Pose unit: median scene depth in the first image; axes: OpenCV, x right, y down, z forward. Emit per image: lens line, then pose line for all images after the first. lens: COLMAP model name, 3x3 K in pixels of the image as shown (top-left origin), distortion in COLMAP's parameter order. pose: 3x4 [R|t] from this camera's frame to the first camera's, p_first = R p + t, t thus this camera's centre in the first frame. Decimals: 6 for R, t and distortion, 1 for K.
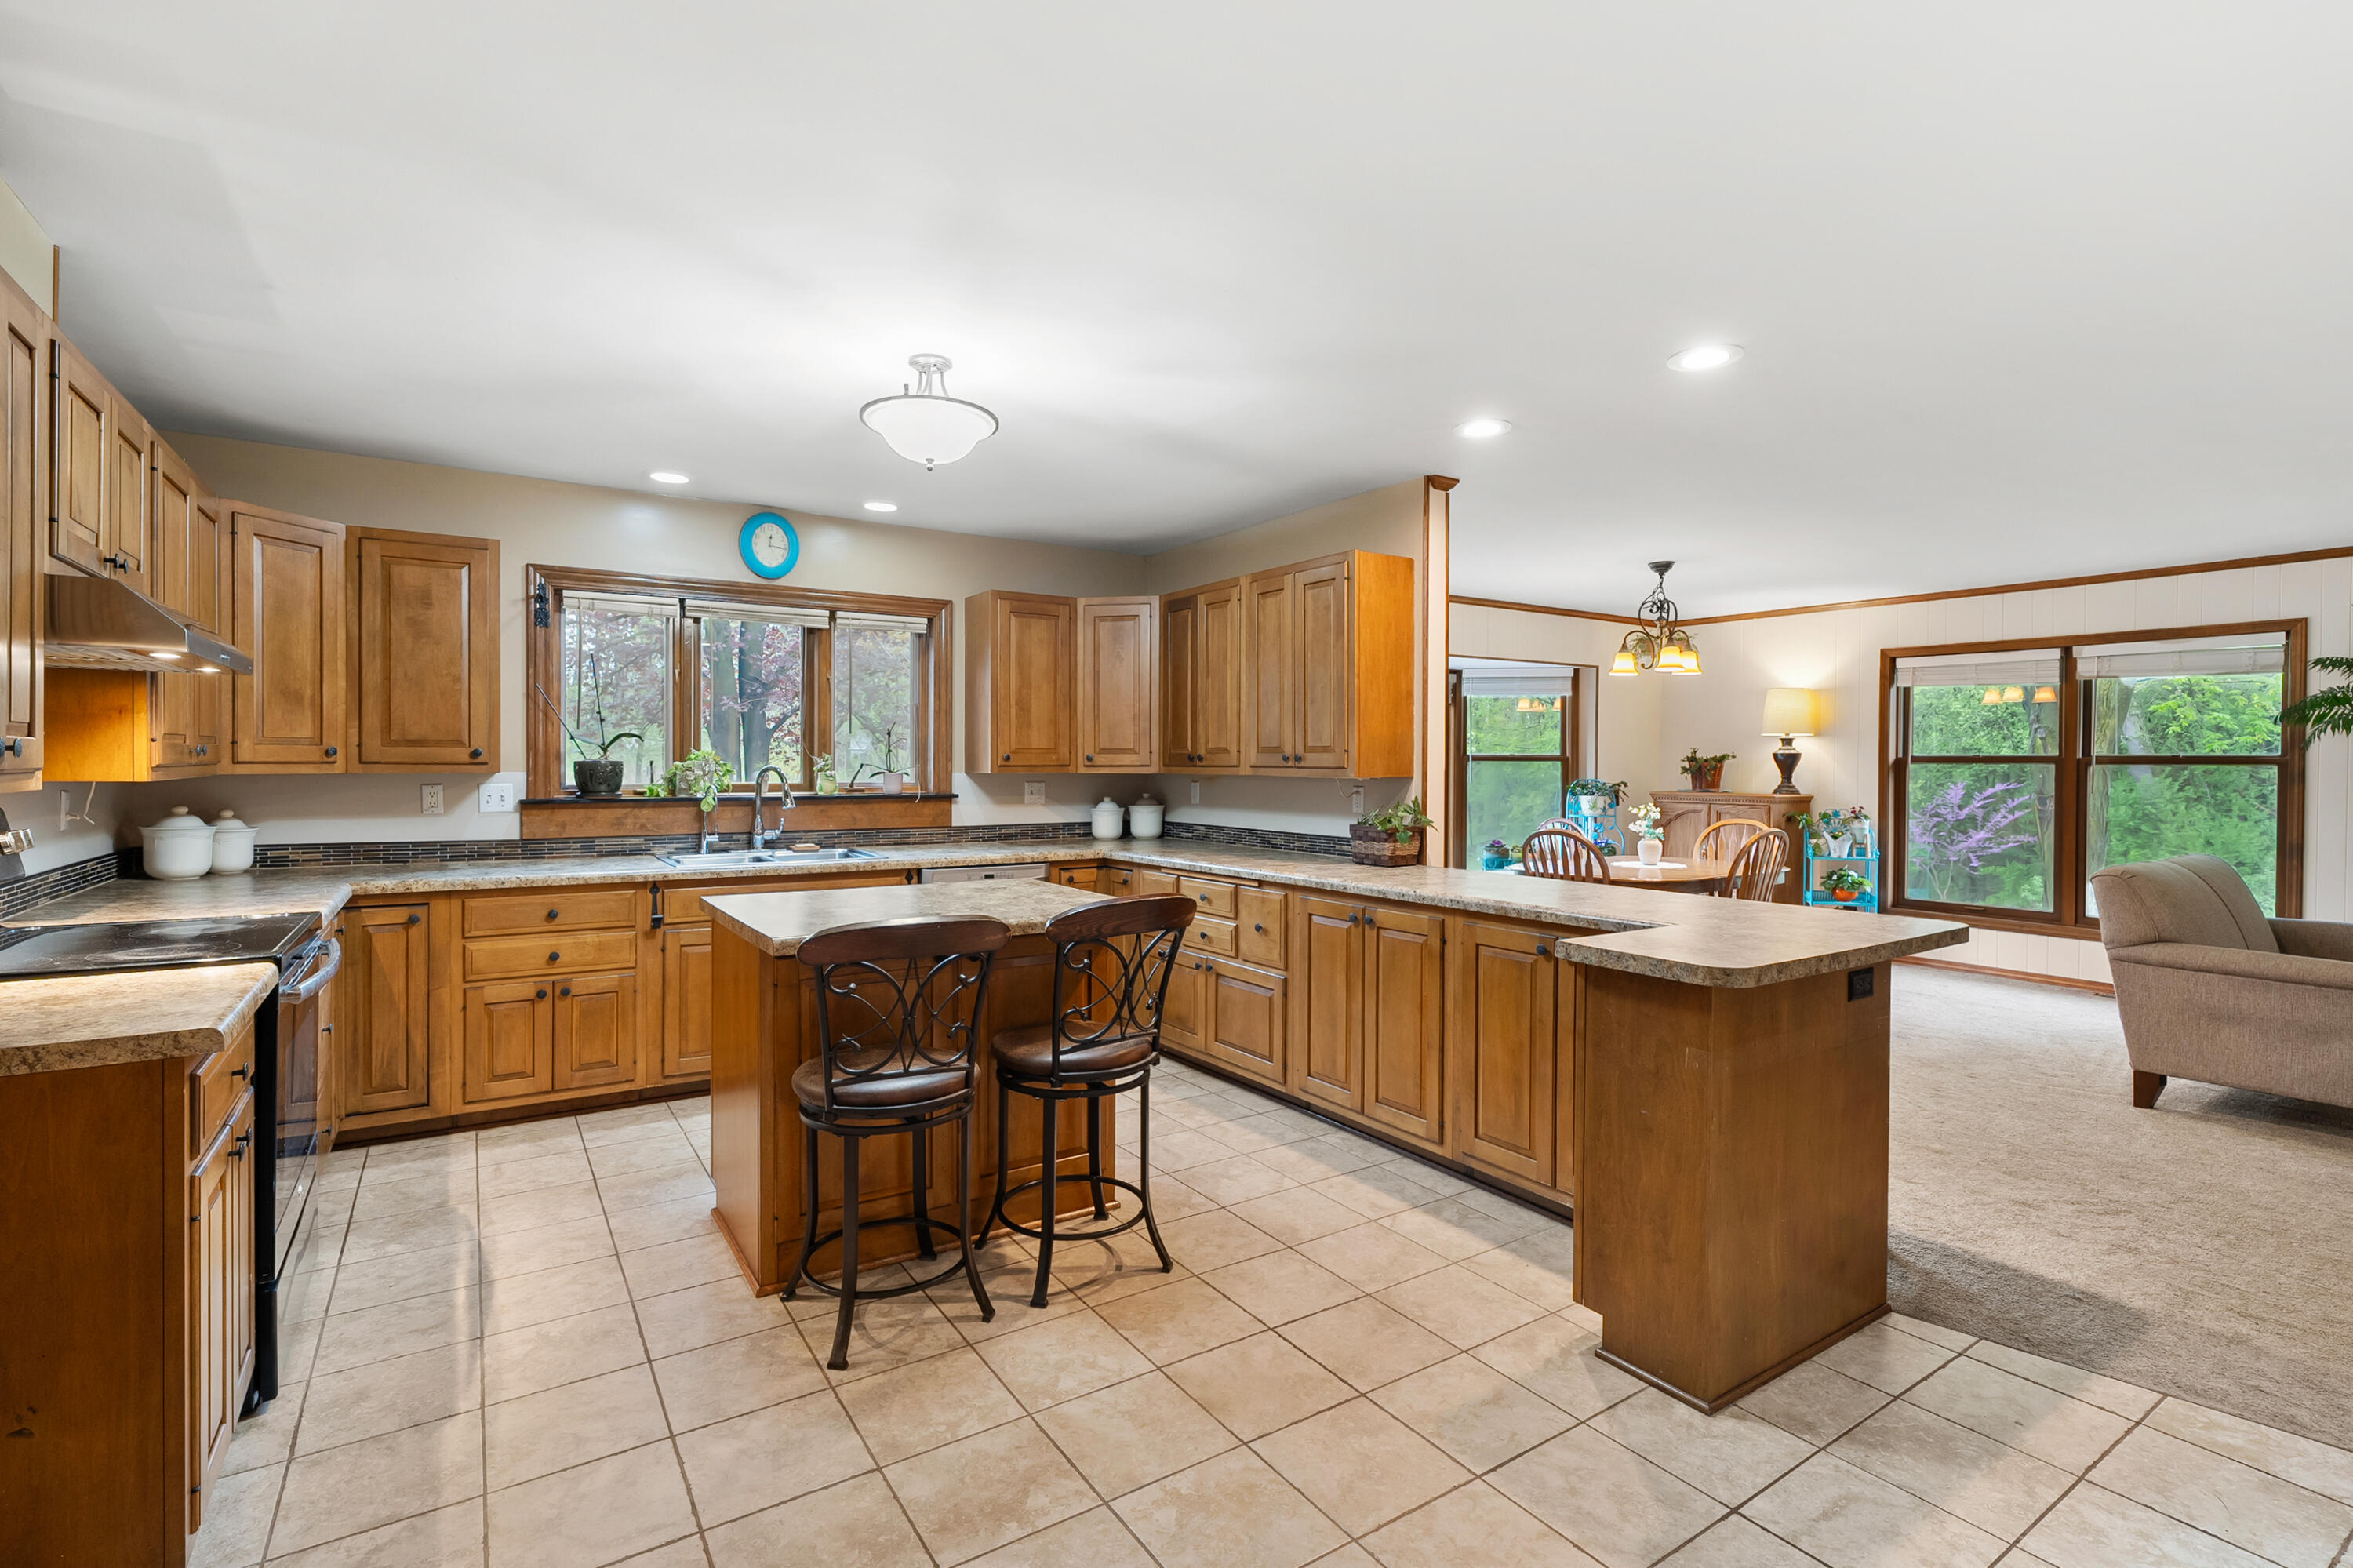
lens RADIAL K [[1076.2, 0, 1174.6], [0, 1076.2, 765.3], [0, 0, 1]] dist [-0.006357, 0.000602]
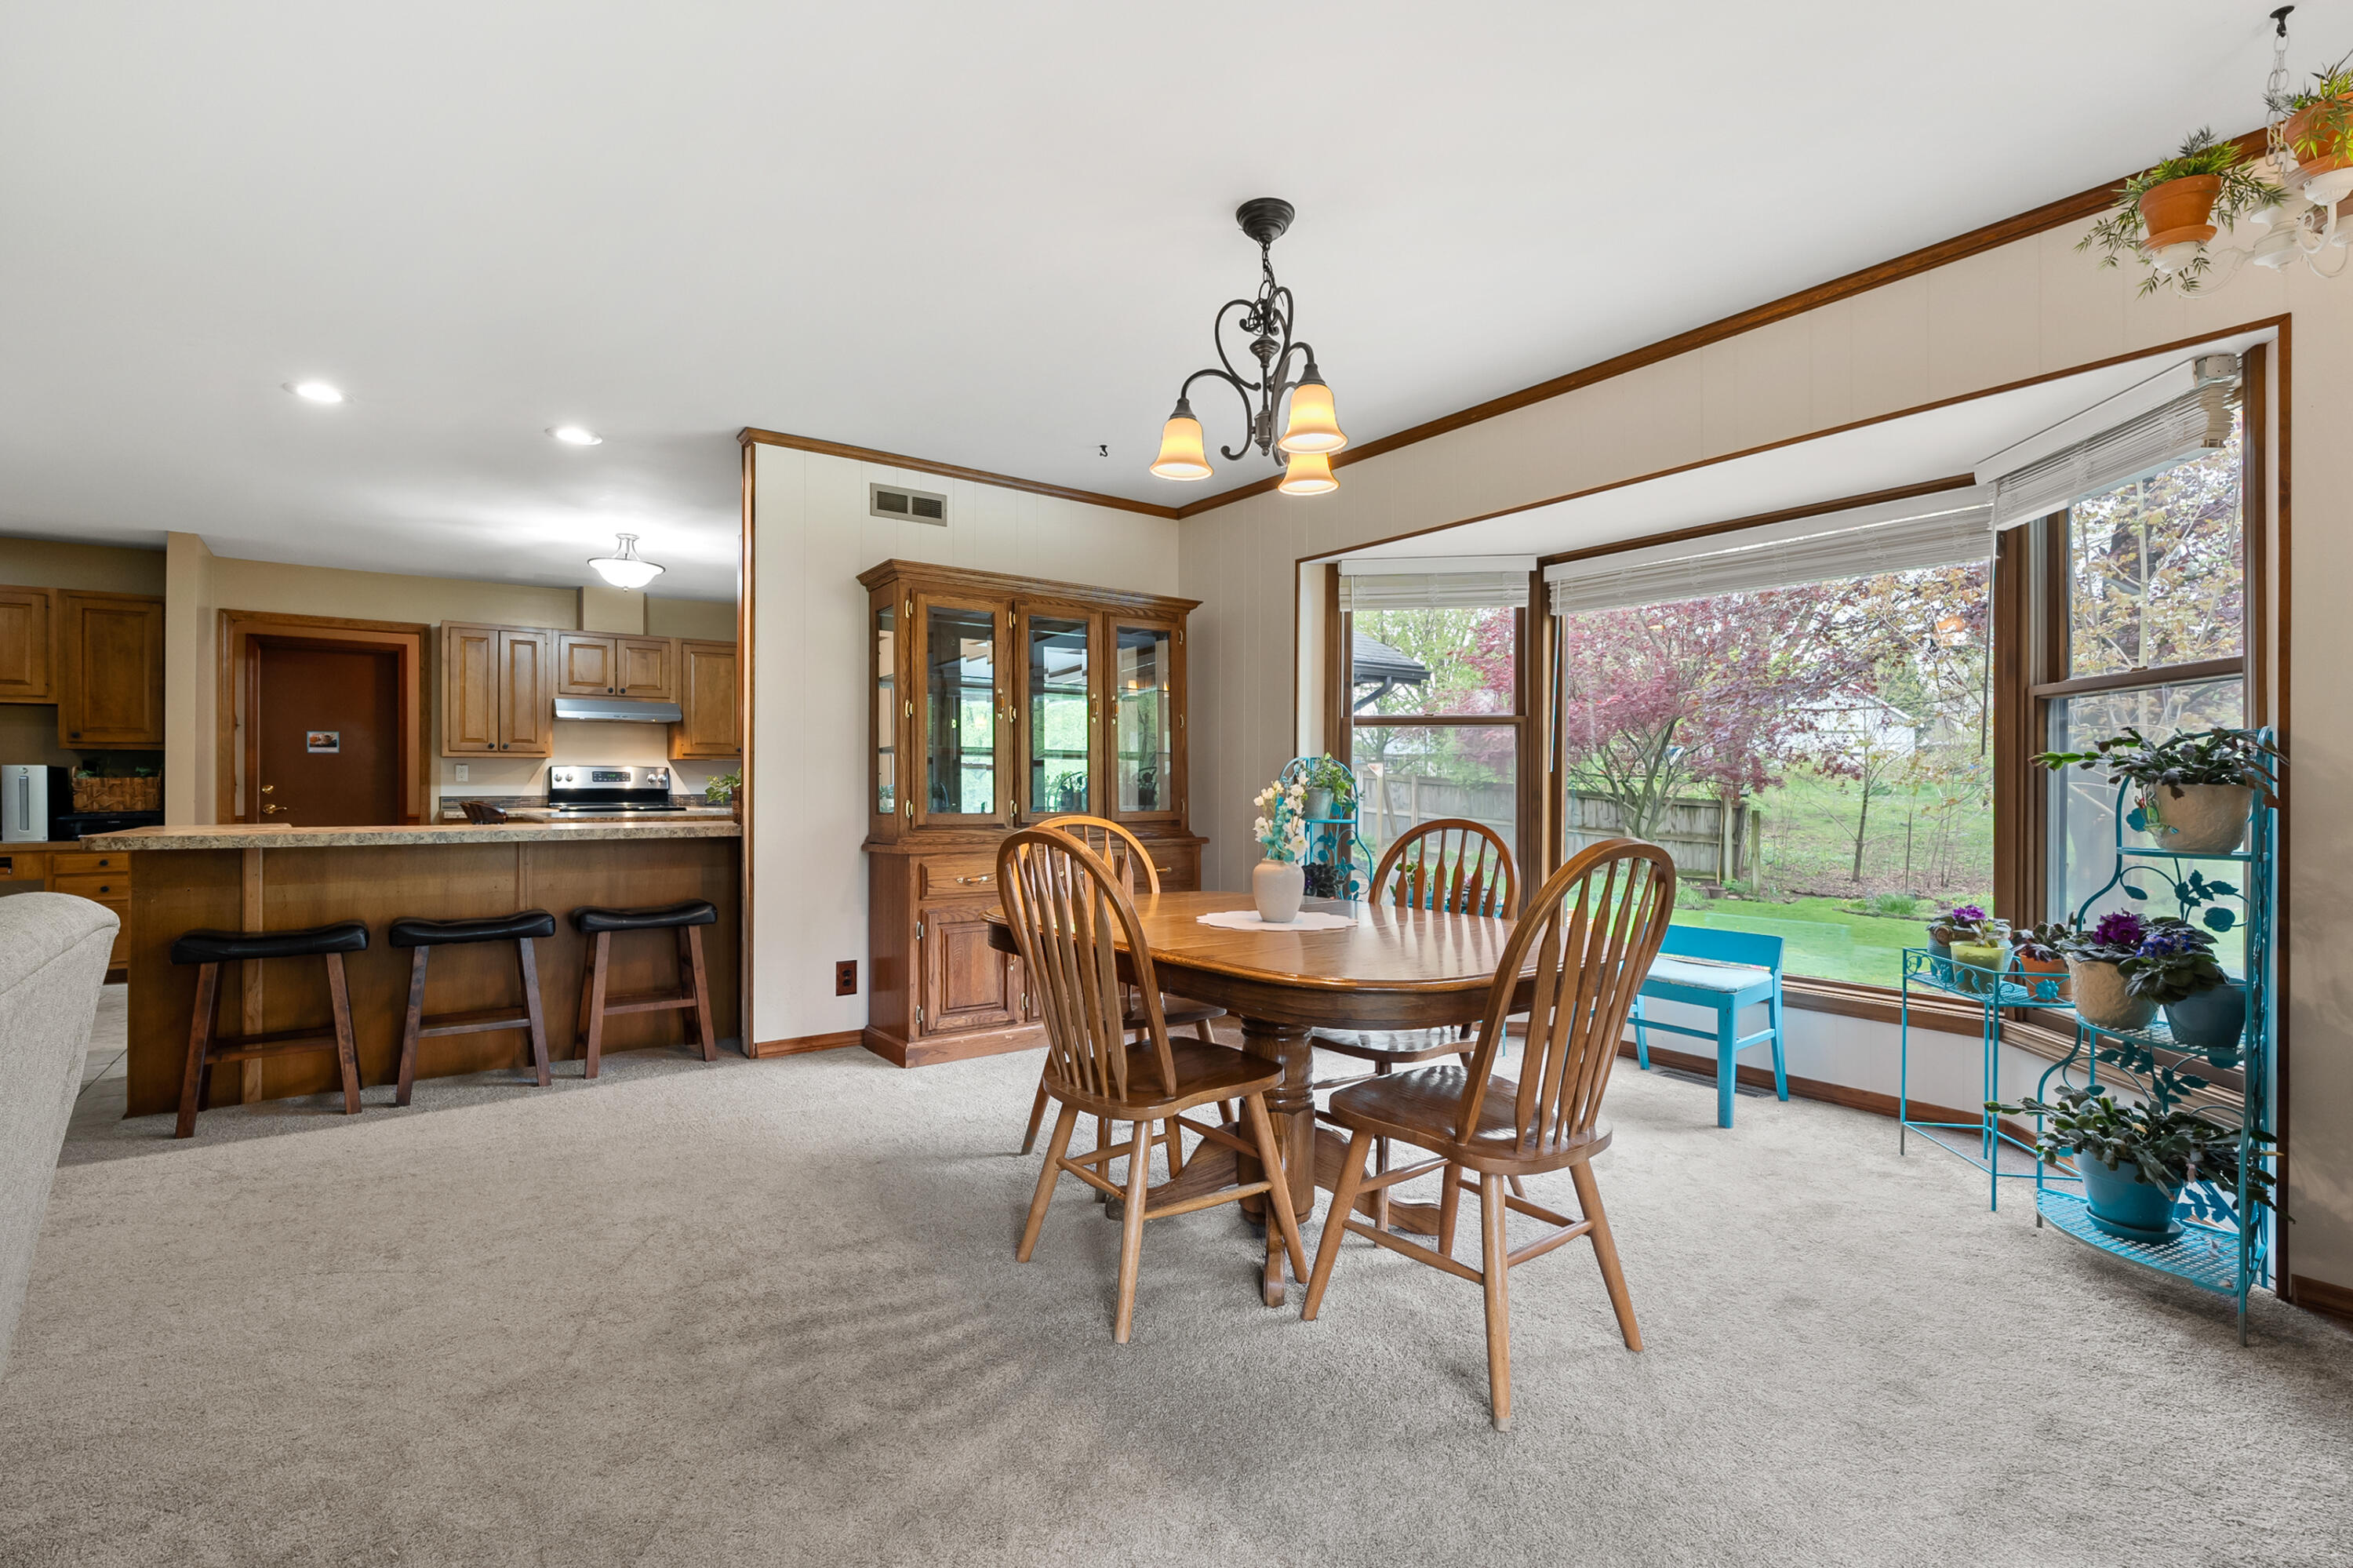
lens RADIAL K [[1065.3, 0, 1171.9], [0, 1065.3, 780.3], [0, 0, 1]] dist [-0.004299, 0.000868]
pose [[0.053299, -0.008759, -0.998540, 1.169881], [-0.002511, 0.999957, -0.008906, 0.054762], [0.998575, 0.002982, 0.053275, 1.267551]]
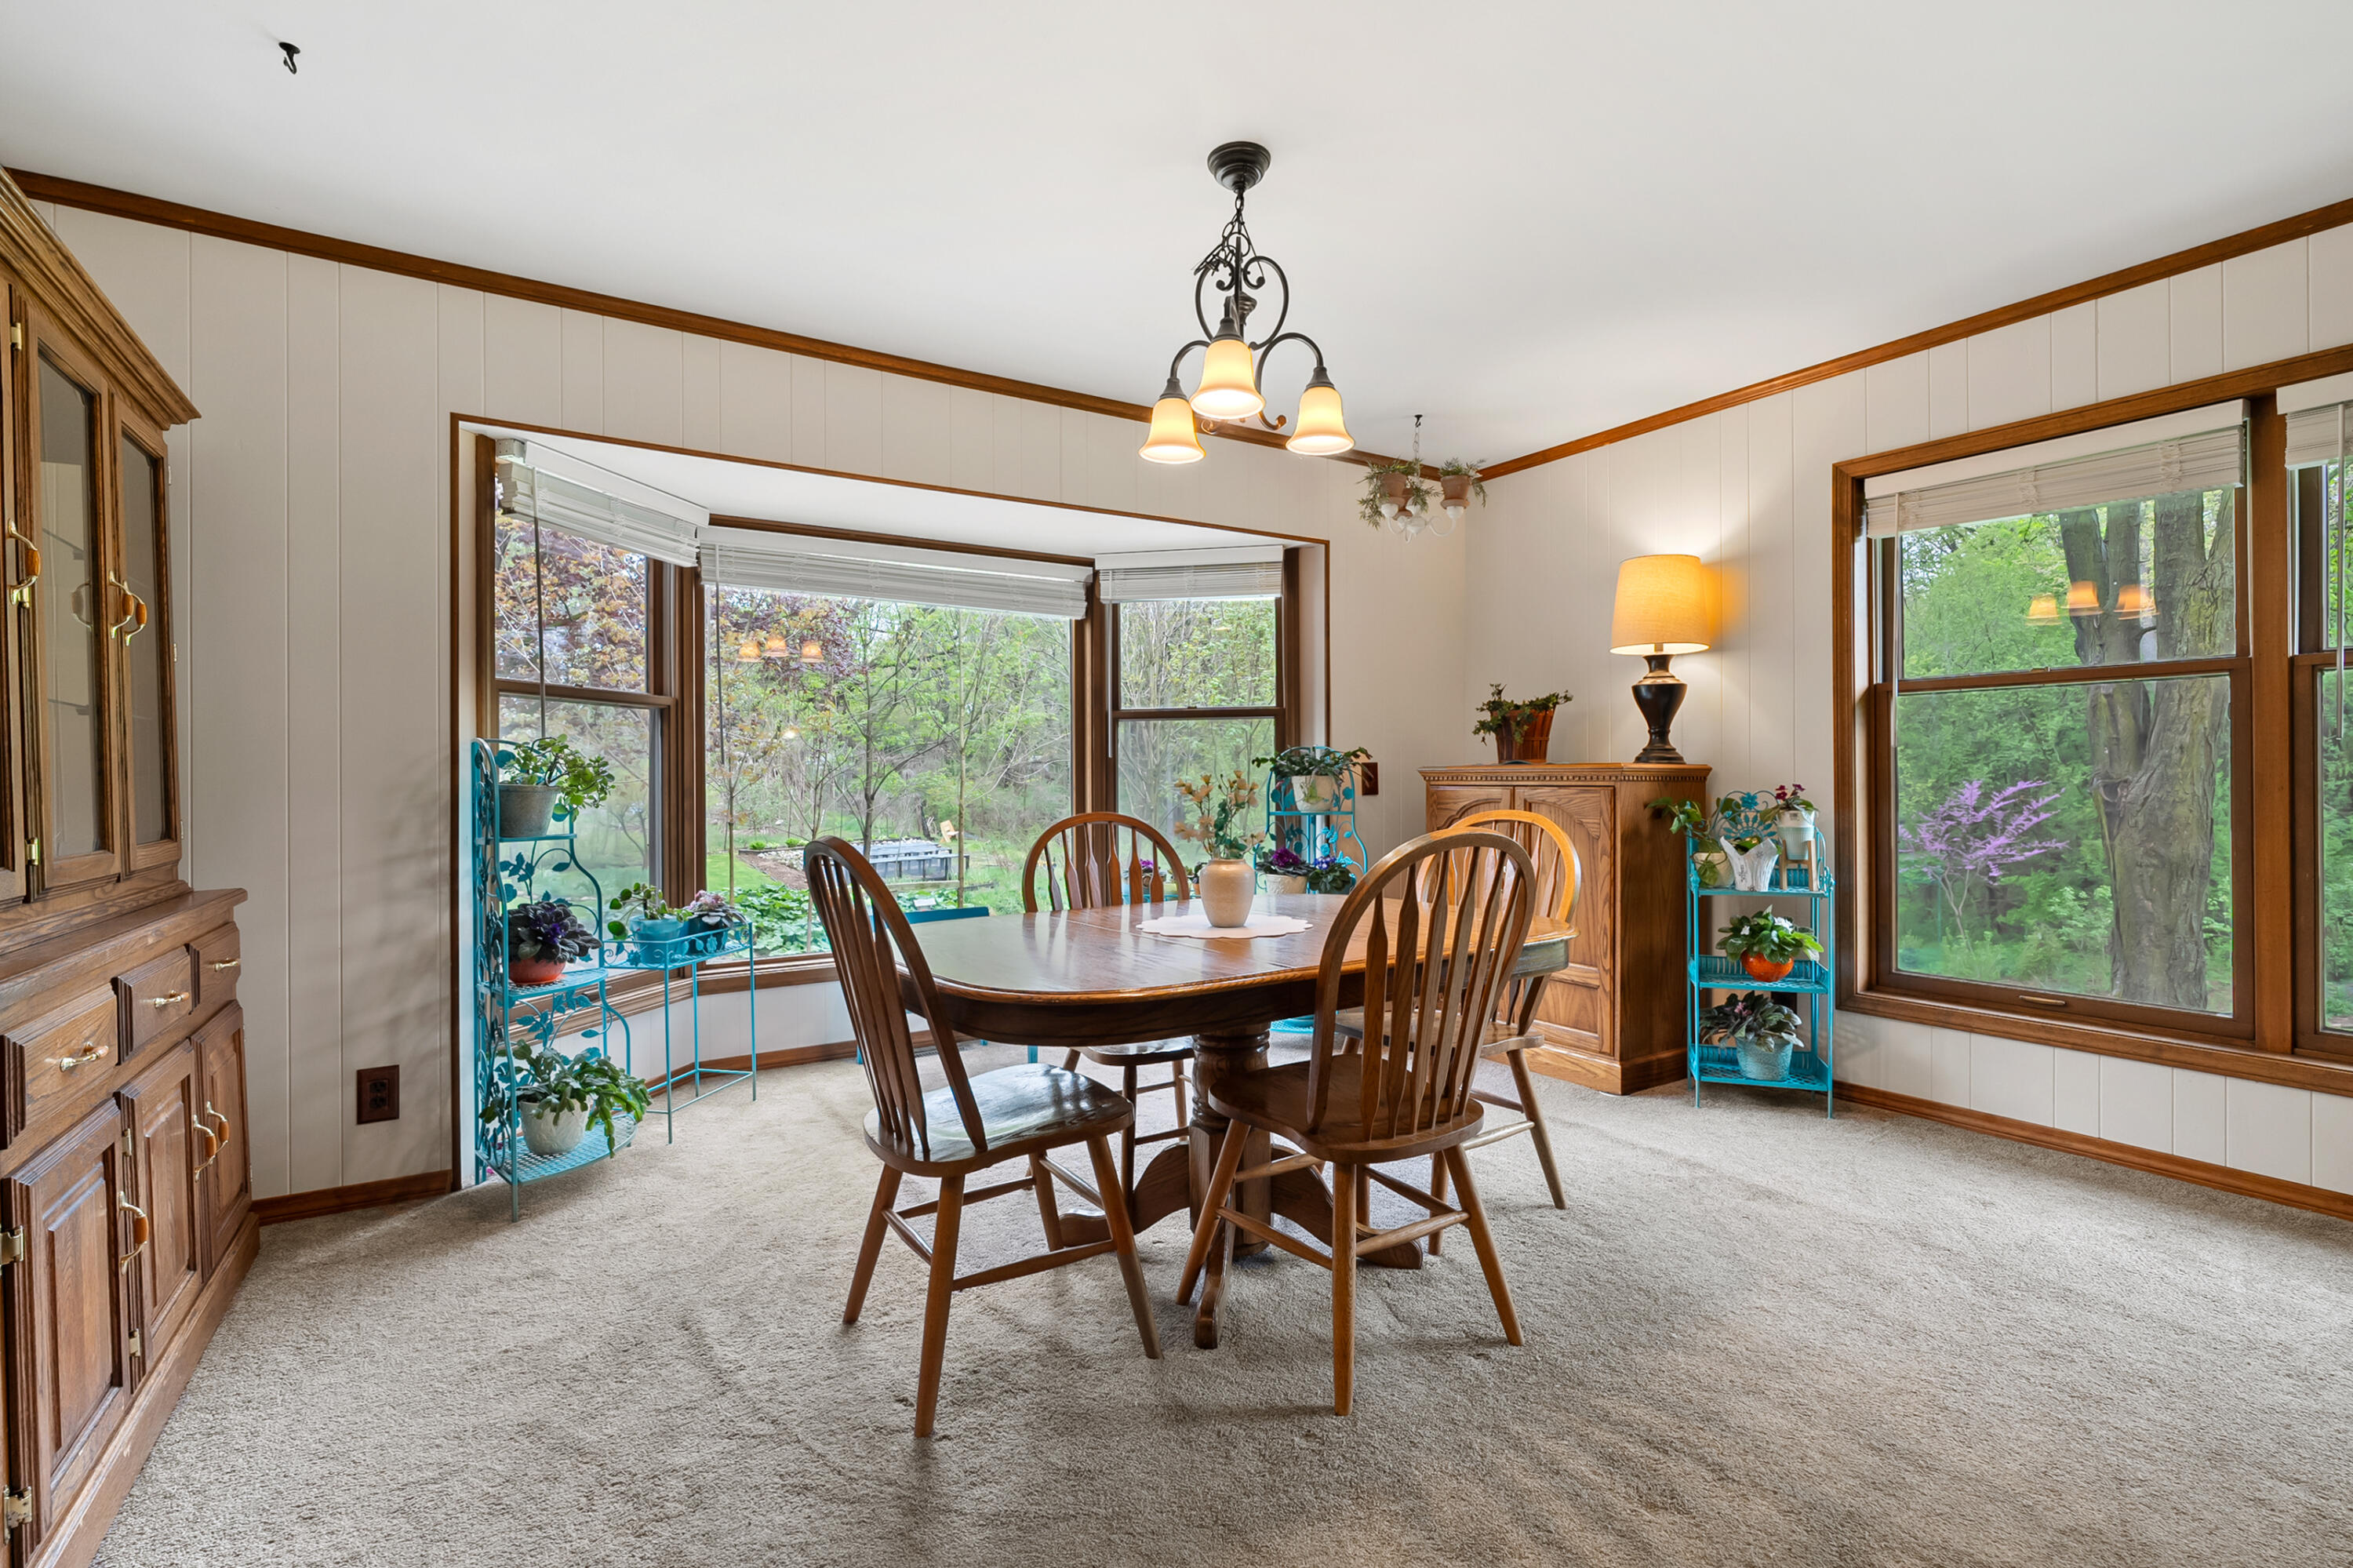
lens RADIAL K [[1076.2, 0, 1174.6], [0, 1076.2, 765.3], [0, 0, 1]] dist [-0.006357, 0.000602]
pose [[0.999916, -0.010914, -0.007036, 0.575990], [0.010821, 0.999856, -0.013068, 0.052767], [0.007178, 0.012991, 0.999890, 0.817339]]
